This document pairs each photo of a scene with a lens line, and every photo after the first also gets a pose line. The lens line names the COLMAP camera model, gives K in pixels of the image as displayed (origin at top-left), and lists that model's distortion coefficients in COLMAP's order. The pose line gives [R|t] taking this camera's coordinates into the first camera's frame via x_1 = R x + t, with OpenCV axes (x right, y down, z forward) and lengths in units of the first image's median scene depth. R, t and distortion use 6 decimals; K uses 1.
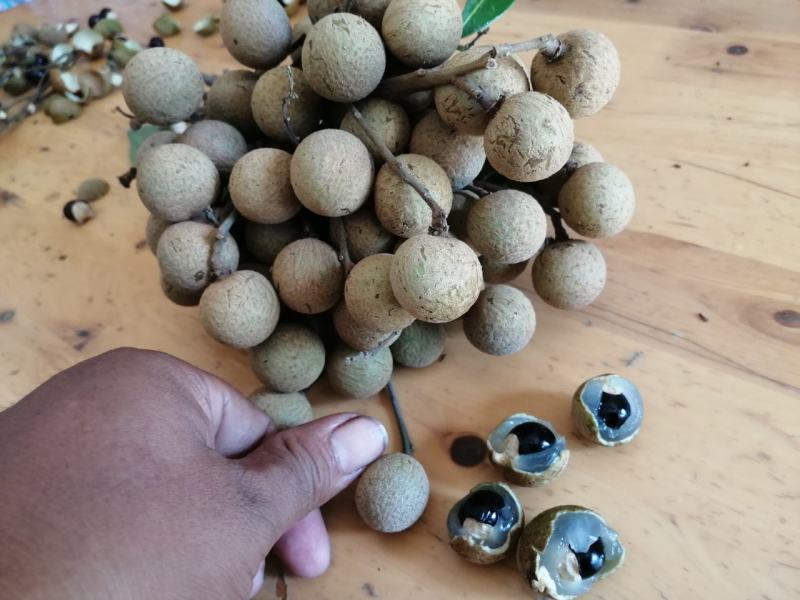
lens RADIAL K [[638.0, 0, 403.6], [0, 638.0, 299.2], [0, 0, 1]] dist [0.005212, -0.041444]
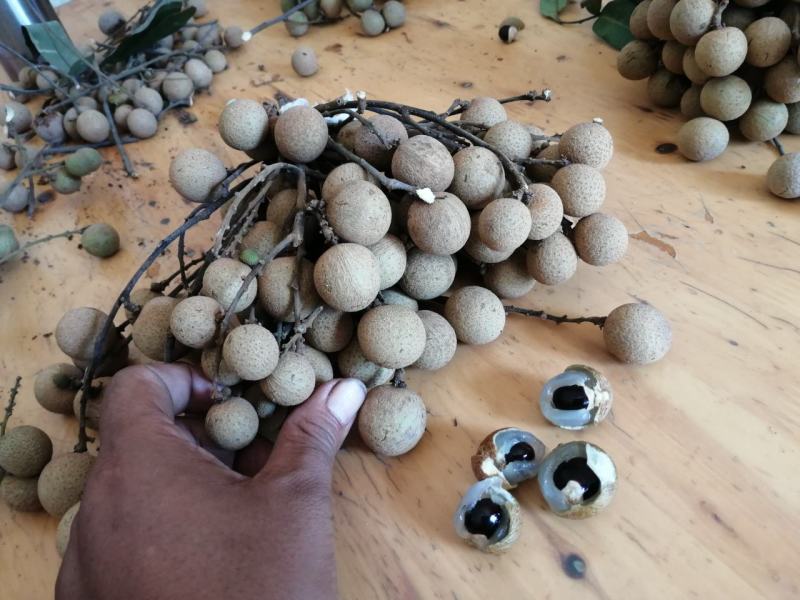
lens RADIAL K [[638.0, 0, 393.7], [0, 638.0, 302.8], [0, 0, 1]] dist [0.005212, -0.041444]
pose [[0.951476, 0.239039, -0.193786, -0.596377], [-0.235059, 0.971001, 0.043630, 0.784051], [0.198596, 0.004038, 0.980073, -0.781981]]
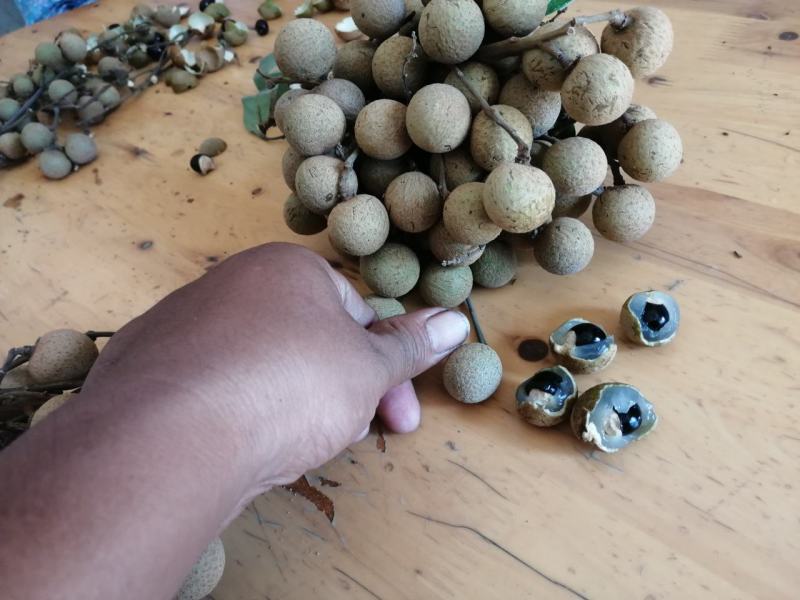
lens RADIAL K [[638.0, 0, 397.6], [0, 638.0, 300.5], [0, 0, 1]] dist [0.005212, -0.041444]
pose [[0.995314, 0.048161, -0.083842, -0.065541], [-0.047318, 0.998808, 0.012016, 0.149636], [0.084321, -0.007992, 0.996407, -0.272737]]
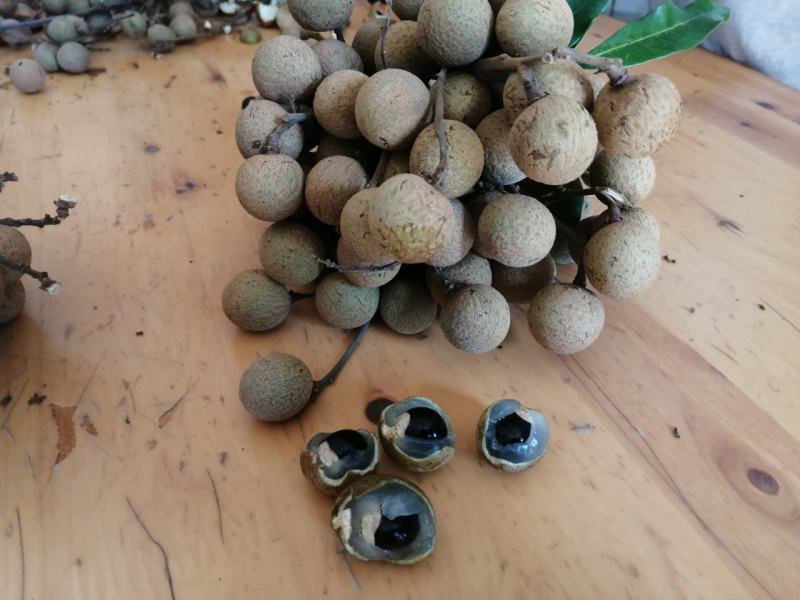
lens RADIAL K [[638.0, 0, 401.7], [0, 638.0, 299.9], [0, 0, 1]] dist [0.005212, -0.041444]
pose [[0.834548, 0.482222, -0.266443, 0.337372], [-0.506565, 0.861780, -0.026963, 0.102922], [0.216613, 0.157473, 0.963473, -0.002428]]
